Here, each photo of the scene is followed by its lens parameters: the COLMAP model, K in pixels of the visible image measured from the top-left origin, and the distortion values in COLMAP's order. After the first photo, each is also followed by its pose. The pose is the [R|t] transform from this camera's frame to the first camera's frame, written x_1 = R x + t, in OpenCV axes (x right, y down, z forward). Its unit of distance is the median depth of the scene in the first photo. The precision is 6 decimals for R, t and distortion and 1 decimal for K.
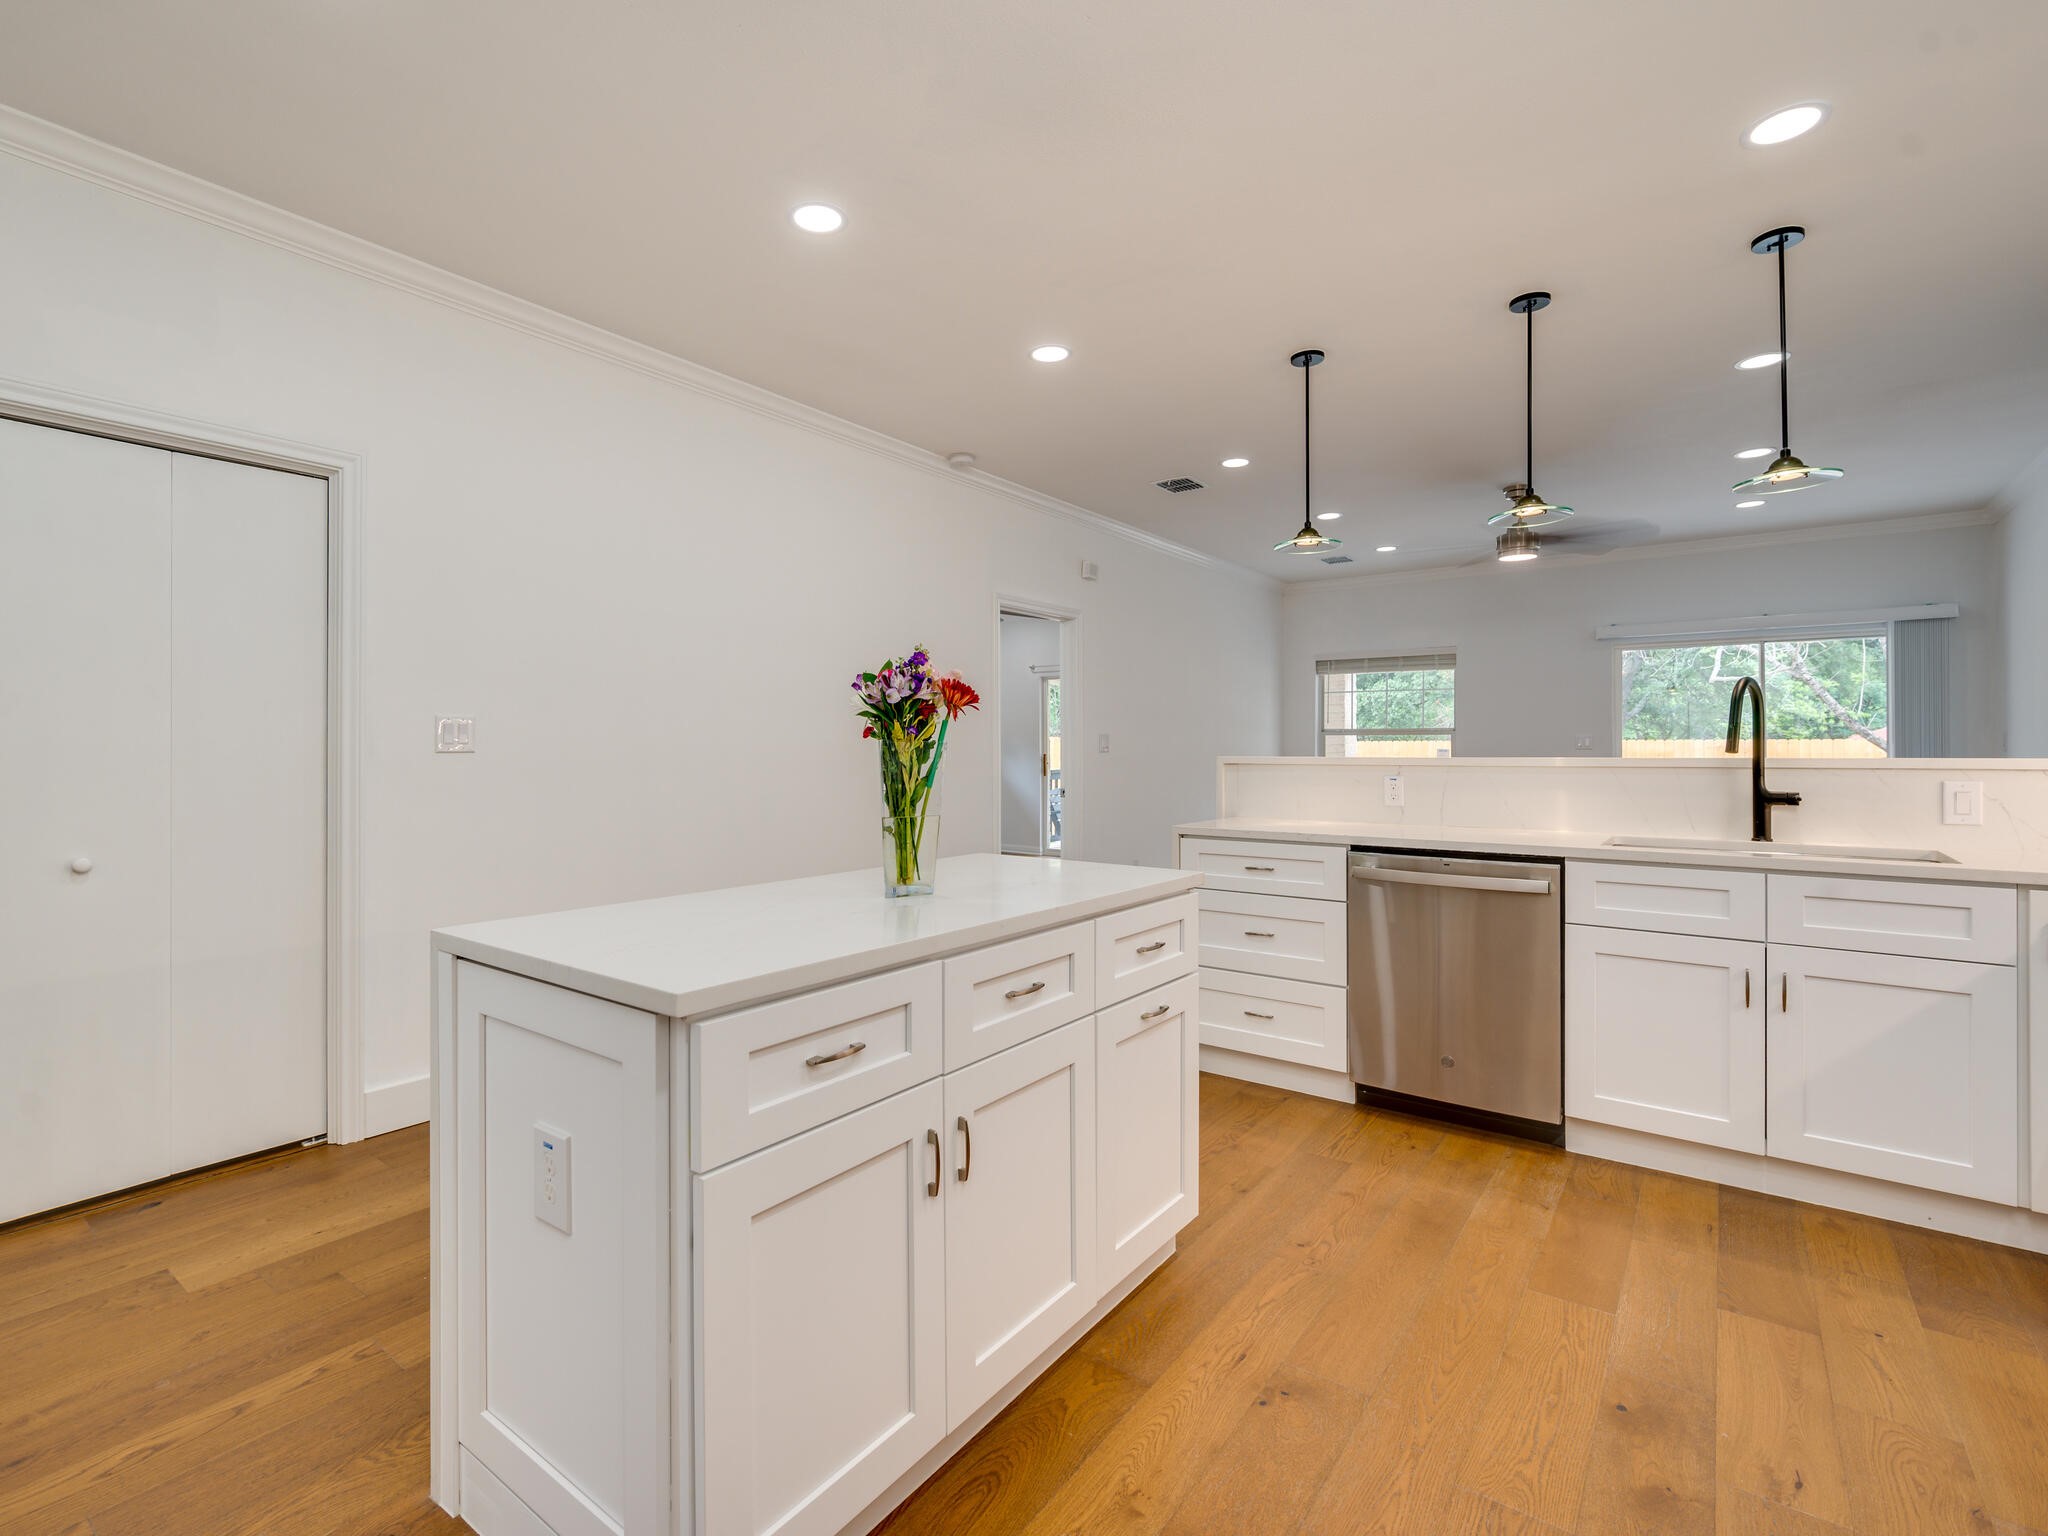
lens RADIAL K [[961.6, 0, 976.8], [0, 961.6, 745.9], [0, 0, 1]] dist [-0.000255, 0.000148]
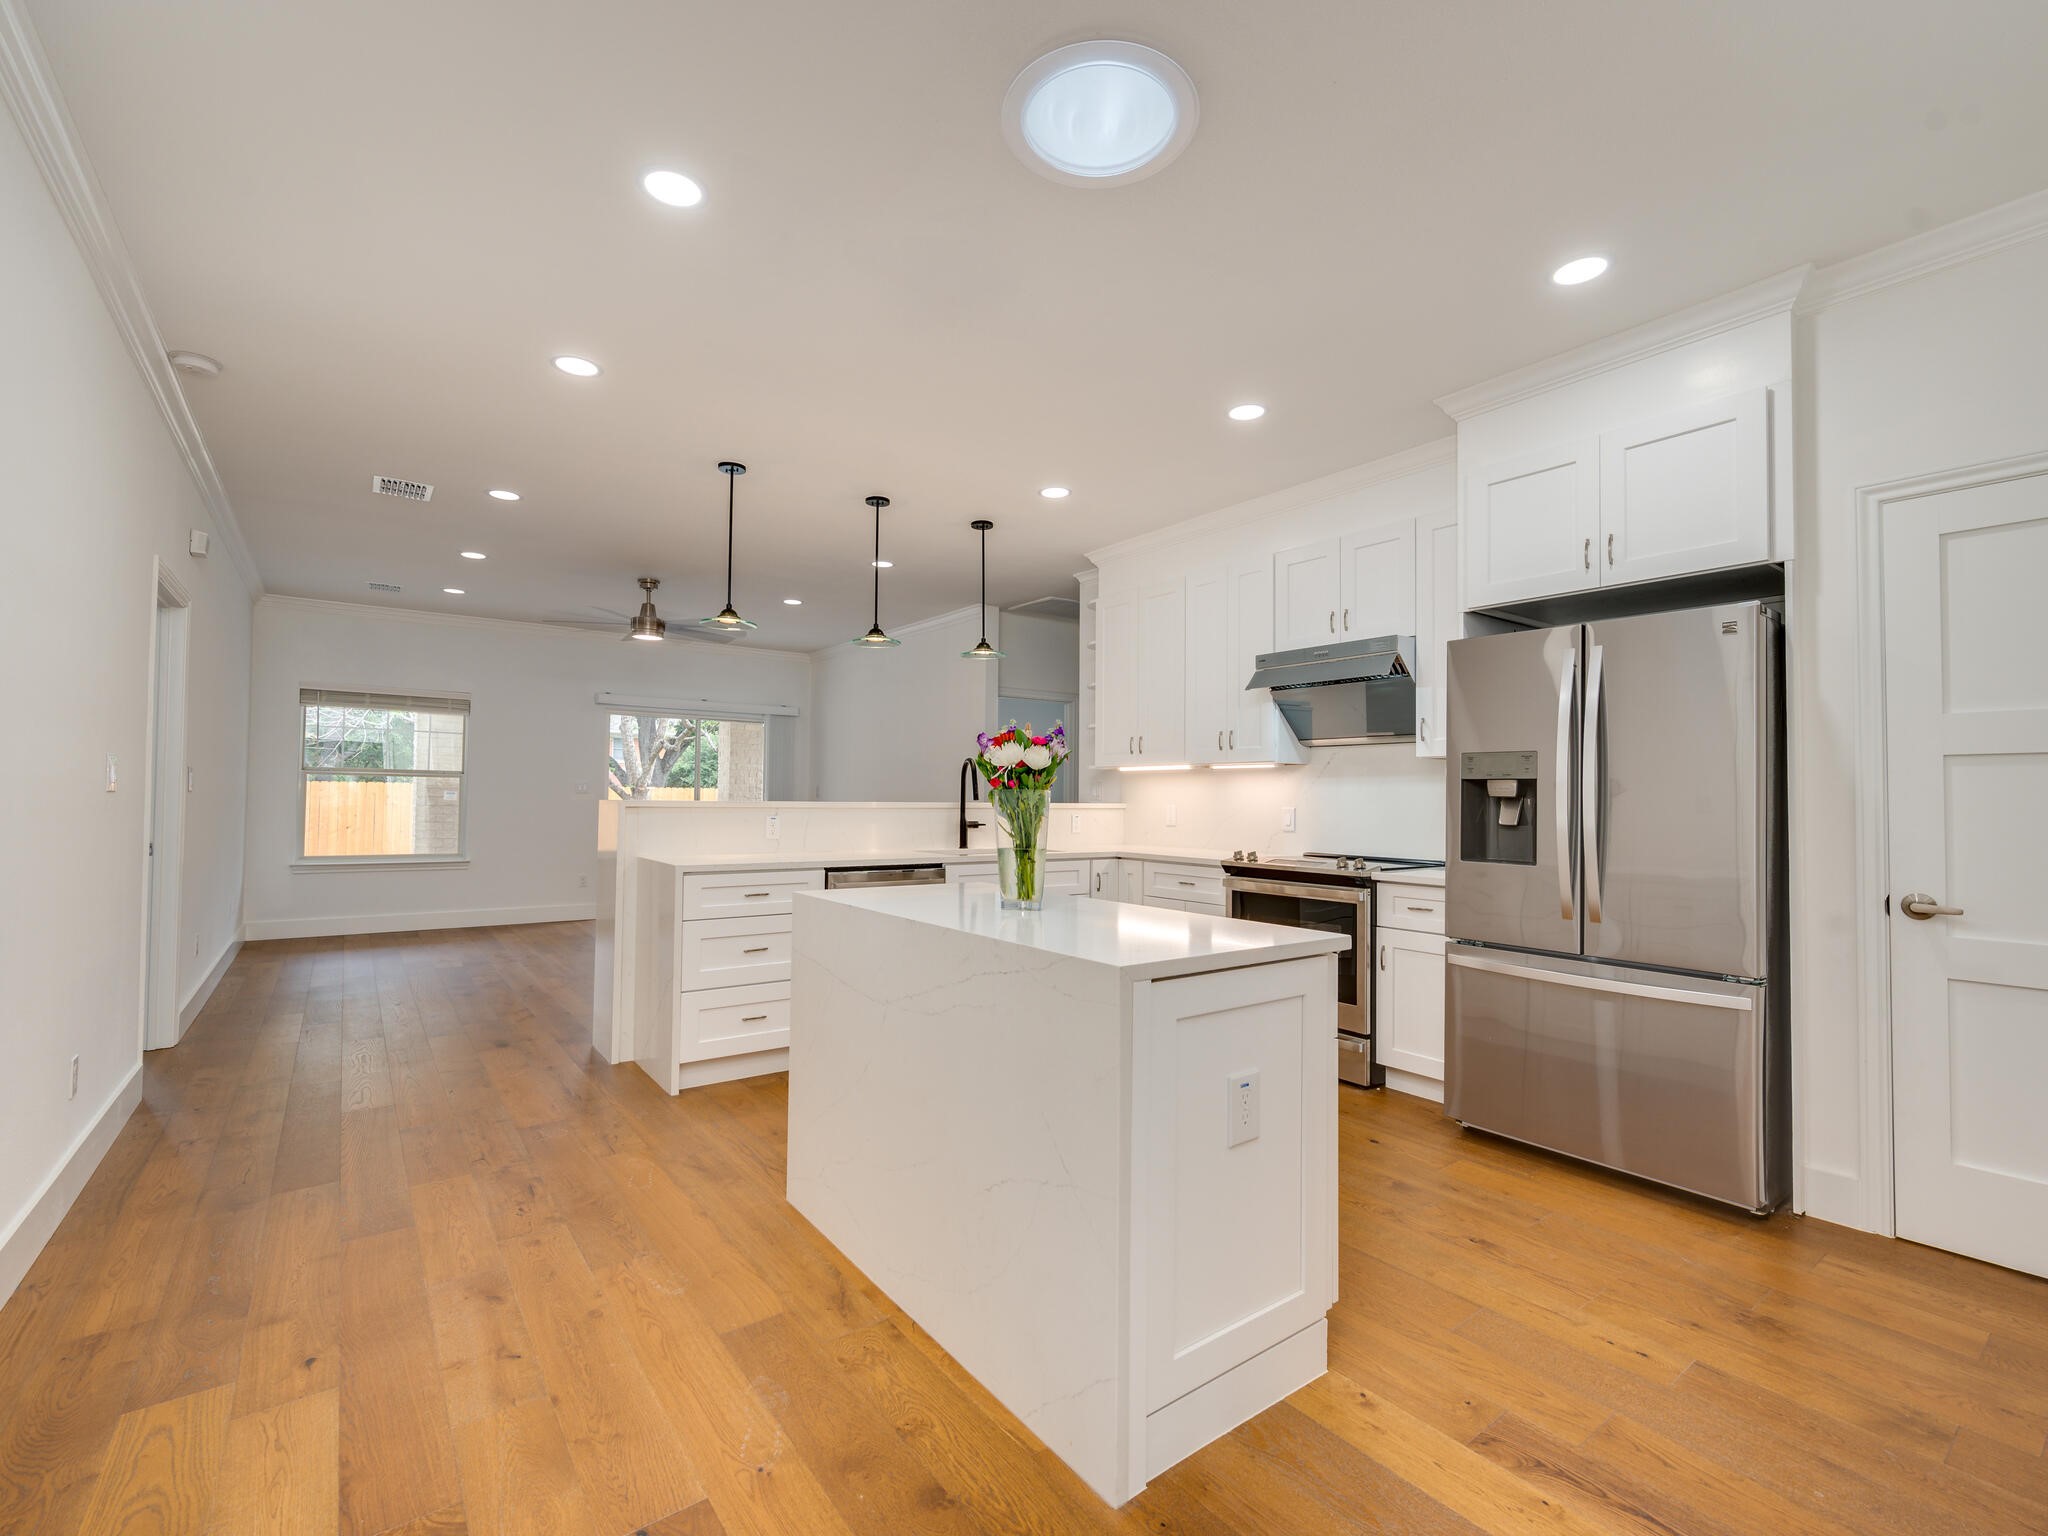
lens RADIAL K [[909.6, 0, 1031.8], [0, 909.6, 768.5], [0, 0, 1]] dist [0.002470, 0.000162]
pose [[0.264378, 0.035623, 0.963761, -0.751848], [-0.015478, 0.999346, -0.032692, 0.002443], [-0.964295, -0.006274, 0.264756, 0.394331]]
